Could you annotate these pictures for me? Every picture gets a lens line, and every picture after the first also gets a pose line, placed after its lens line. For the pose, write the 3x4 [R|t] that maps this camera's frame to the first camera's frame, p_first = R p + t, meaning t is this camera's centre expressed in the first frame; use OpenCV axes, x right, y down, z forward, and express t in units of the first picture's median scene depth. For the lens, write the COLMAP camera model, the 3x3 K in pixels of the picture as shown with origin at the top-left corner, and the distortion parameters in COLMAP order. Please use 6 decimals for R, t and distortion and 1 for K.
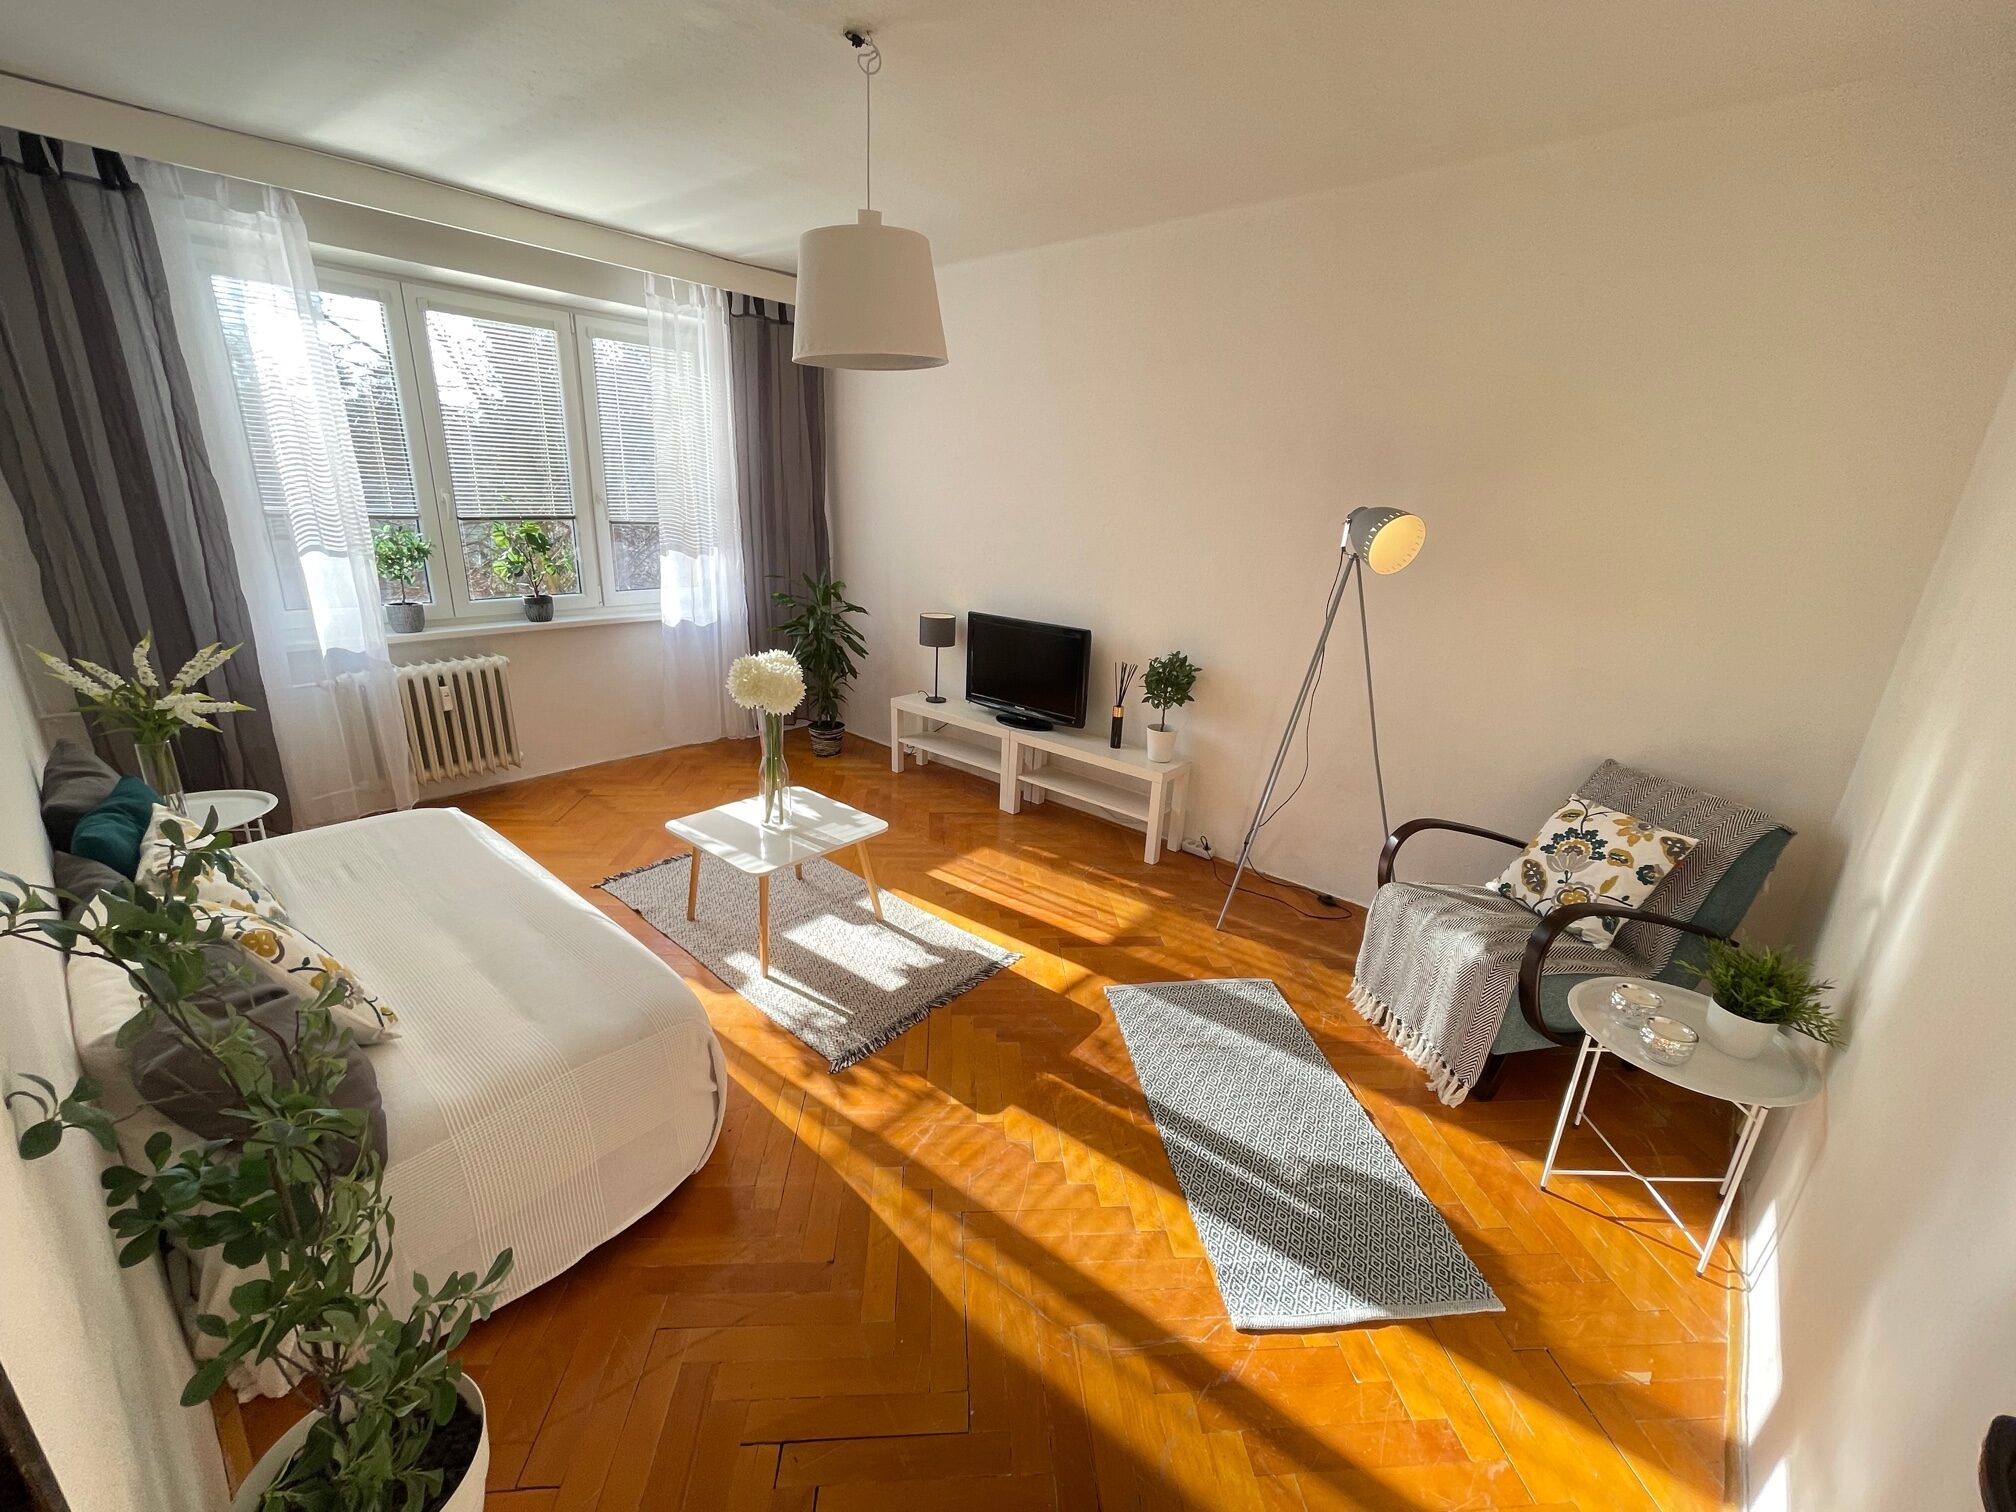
lens RADIAL K [[810.4, 0, 1017.0], [0, 810.4, 749.3], [0, 0, 1]] dist [0.000265, 0.000201]
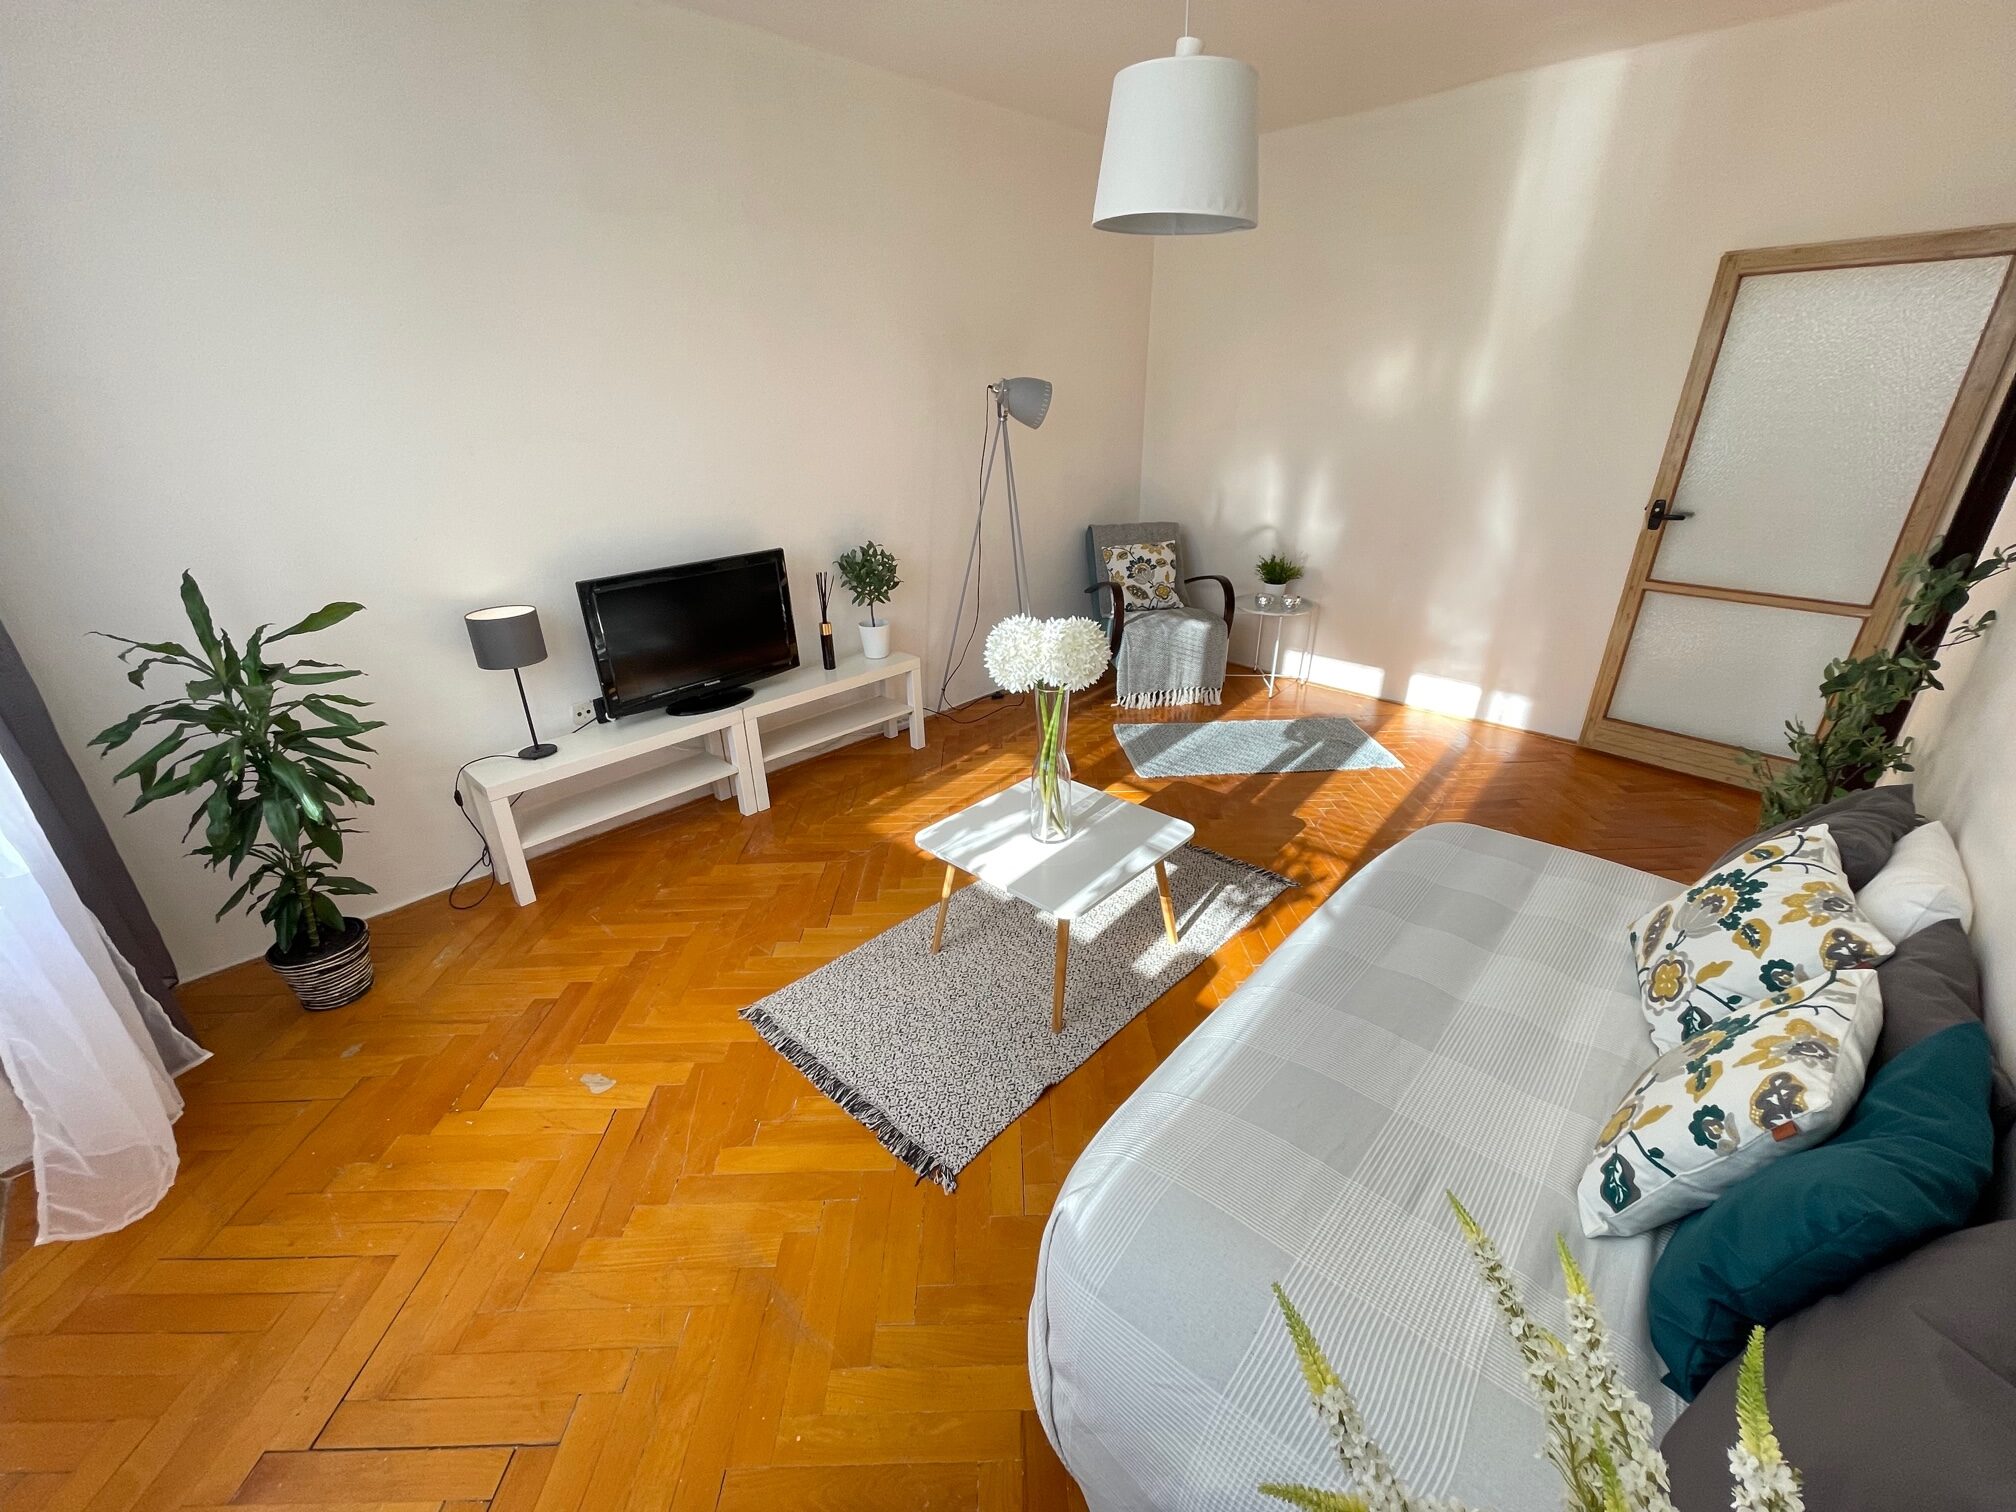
lens RADIAL K [[810.4, 0, 1017.0], [0, 810.4, 749.3], [0, 0, 1]] dist [0.000265, 0.000201]
pose [[0.049140, -0.439347, 0.896973, -1.066861], [0.317874, 0.858241, 0.402961, -0.331333], [-0.946859, 0.265323, 0.181831, 0.981653]]
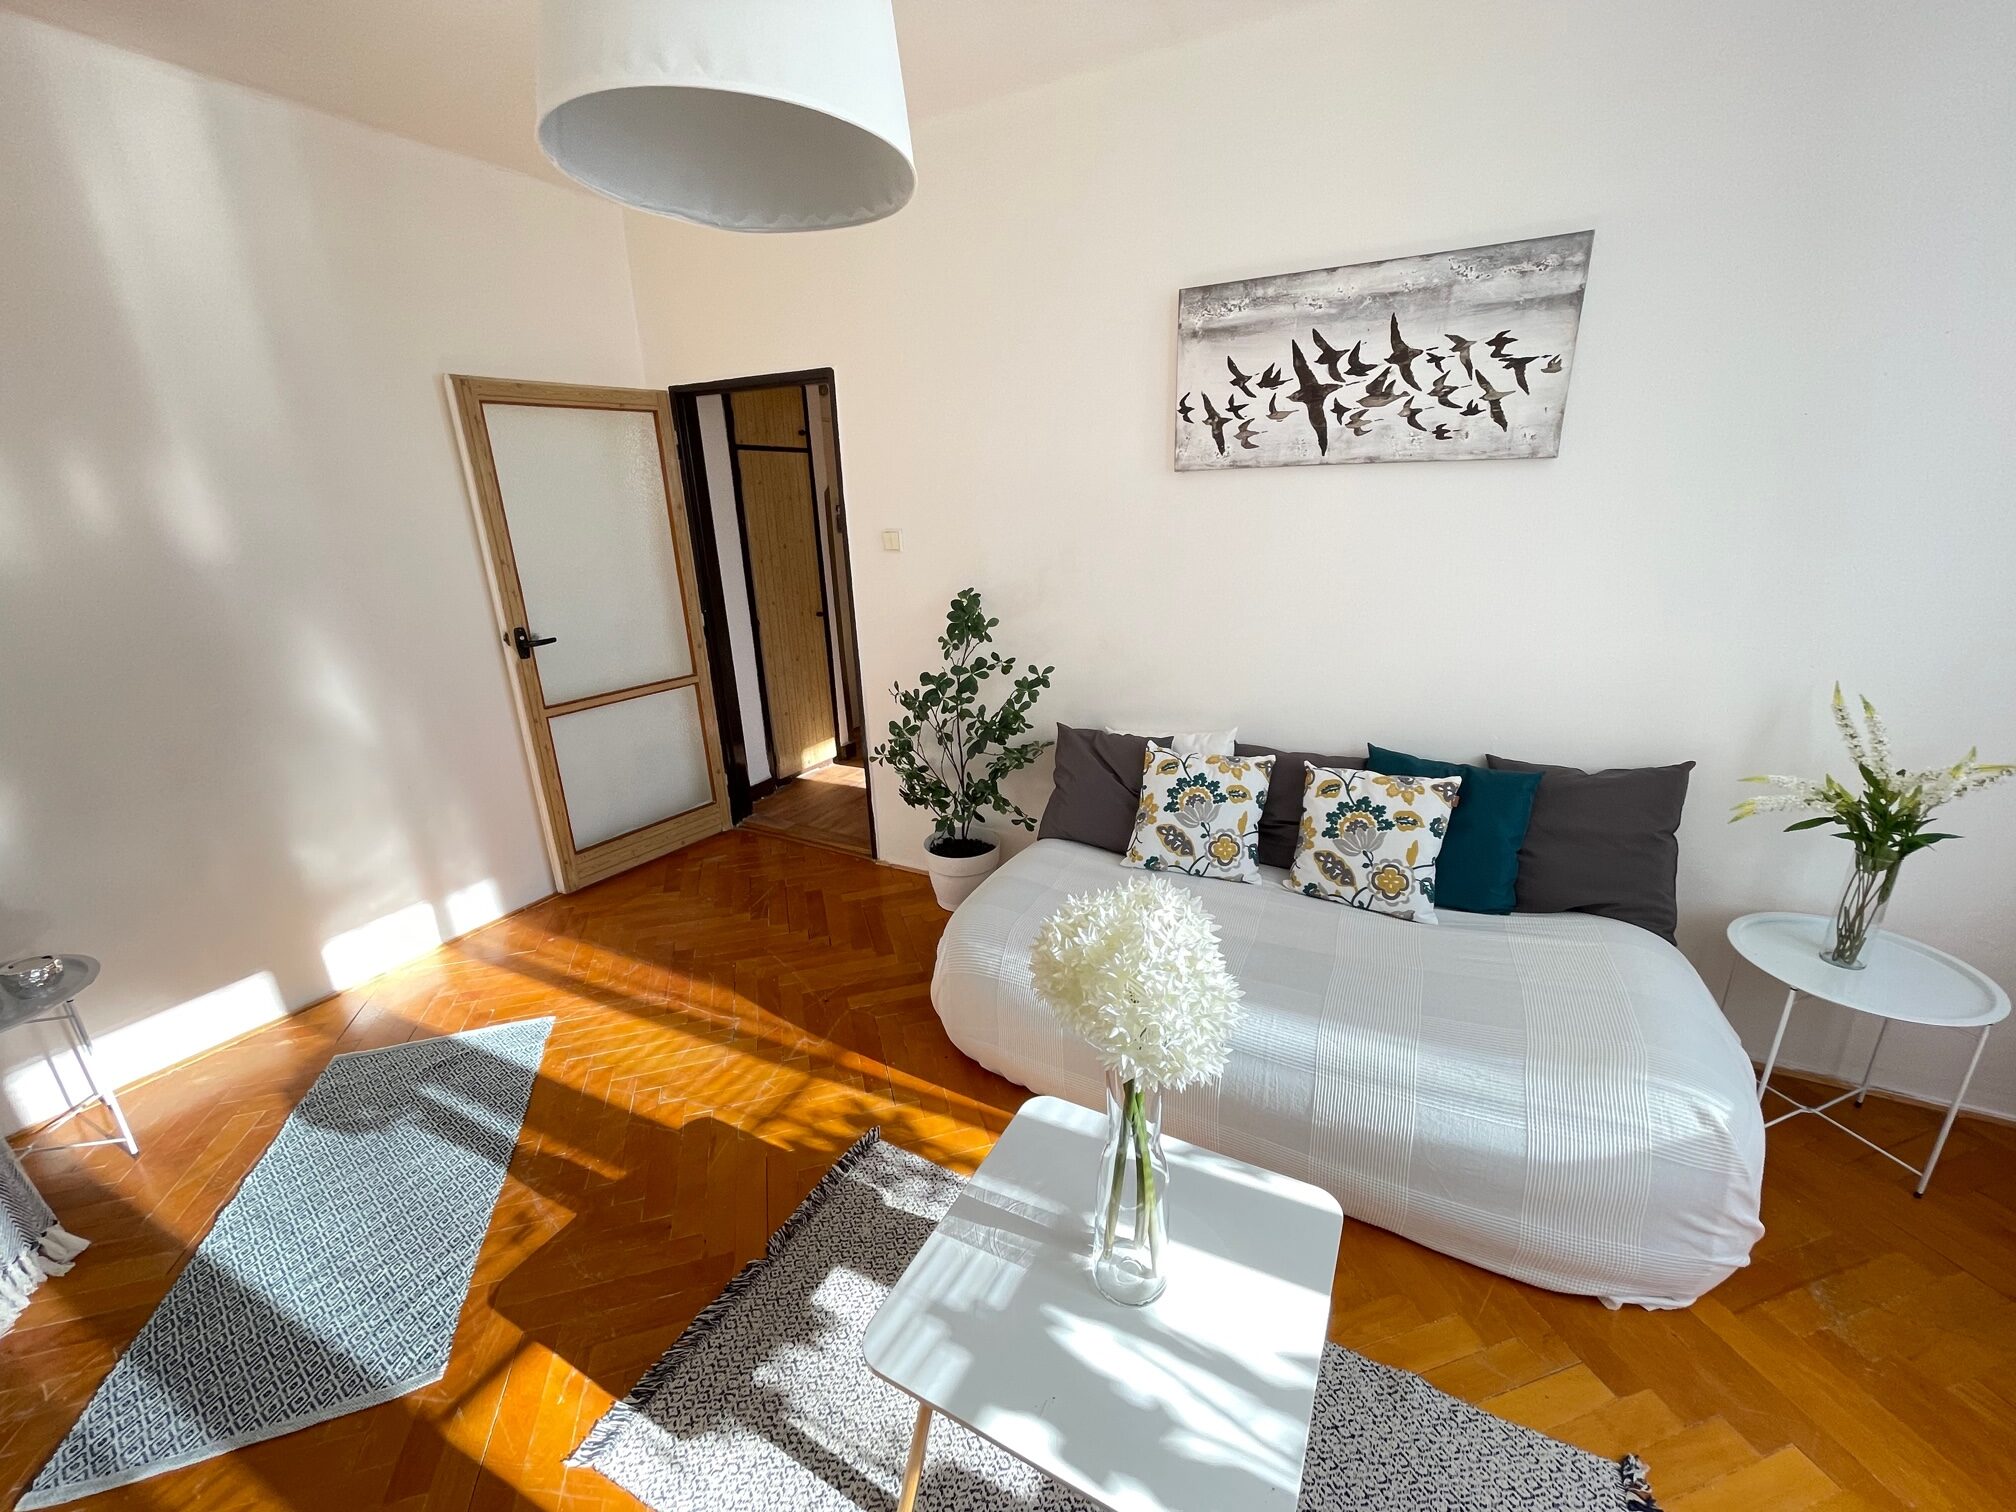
lens RADIAL K [[804.9, 0, 1007.2], [0, 804.9, 760.9], [0, 0, 1]] dist [-0.001586, 0.000314]
pose [[-0.980766, 0.046919, -0.189462, -0.192747], [-0.072587, 0.813382, 0.577184, -0.399680], [0.181186, 0.579835, -0.794332, 1.311926]]
